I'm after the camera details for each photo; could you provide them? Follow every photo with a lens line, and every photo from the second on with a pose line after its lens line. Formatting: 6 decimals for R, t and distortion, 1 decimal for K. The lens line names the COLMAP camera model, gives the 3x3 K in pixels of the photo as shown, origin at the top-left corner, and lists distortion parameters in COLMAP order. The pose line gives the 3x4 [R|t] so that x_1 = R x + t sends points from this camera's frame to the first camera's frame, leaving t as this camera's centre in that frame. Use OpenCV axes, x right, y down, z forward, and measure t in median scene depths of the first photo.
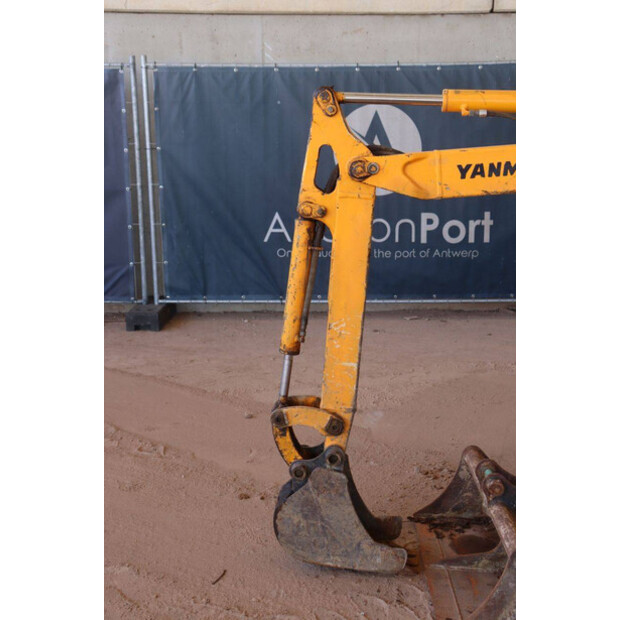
lens RADIAL K [[951.0, 0, 310.0], [0, 951.0, 310.0], [0, 0, 1]] dist [0.126099, 0.114819]
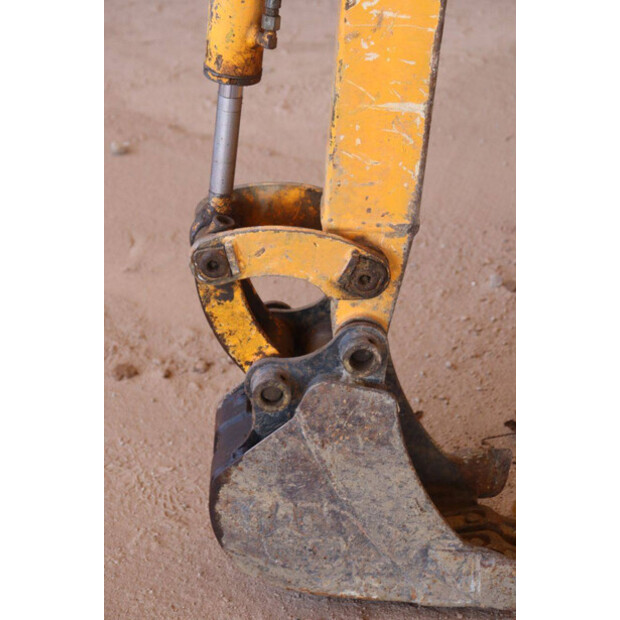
lens RADIAL K [[1377.1, 0, 310.0], [0, 1377.1, 310.0], [0, 0, 1]] dist [0.344439, 0.210076]
pose [[0.996748, -0.044522, 0.067171, -0.031459], [0.023064, 0.956268, 0.291581, -0.022448], [-0.077215, -0.289083, 0.954185, 0.472883]]
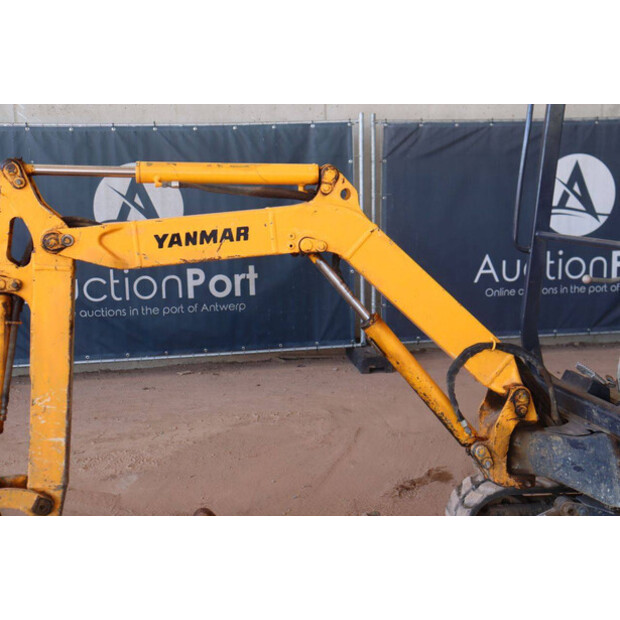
lens RADIAL K [[945.0, 0, 310.0], [0, 945.0, 310.0], [0, 0, 1]] dist [0.036811, 0.689566]
pose [[0.979610, -0.046241, 0.195515, 0.108214], [0.055653, 0.997527, -0.042922, -0.018440], [-0.193047, 0.052928, 0.979761, -0.011519]]
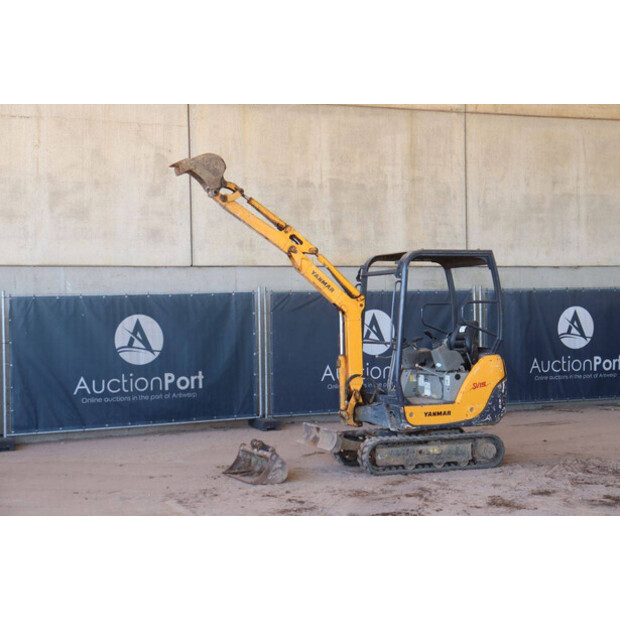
lens RADIAL K [[1056.6, 0, 310.0], [0, 1056.6, 310.0], [0, 0, 1]] dist [0.164086, 0.157865]
pose [[0.918572, -0.016980, 0.394888, -0.974030], [0.094538, 0.979516, -0.177792, 0.377281], [-0.383780, 0.200647, 0.901362, -2.157135]]
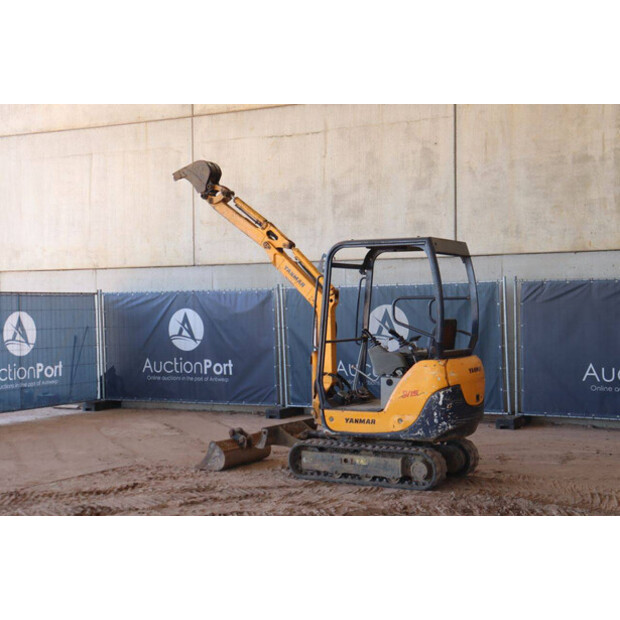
lens RADIAL K [[978.3, 0, 310.0], [0, 978.3, 310.0], [0, 0, 1]] dist [0.127999, 0.066916]
pose [[0.885497, -0.010129, -0.464535, 1.939267], [-0.075414, 0.983373, -0.165196, 0.300377], [0.458485, 0.181313, 0.870010, -1.782057]]
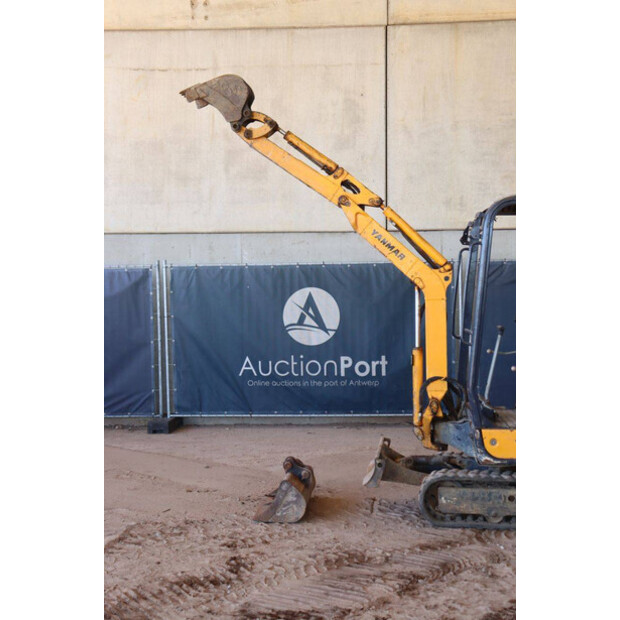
lens RADIAL K [[978.3, 0, 310.0], [0, 978.3, 310.0], [0, 0, 1]] dist [0.127999, 0.066916]
pose [[0.997942, -0.006975, -0.063743, 0.392728], [-0.003980, 0.985411, -0.170145, 0.215997], [0.064000, 0.170048, 0.983355, -1.313597]]
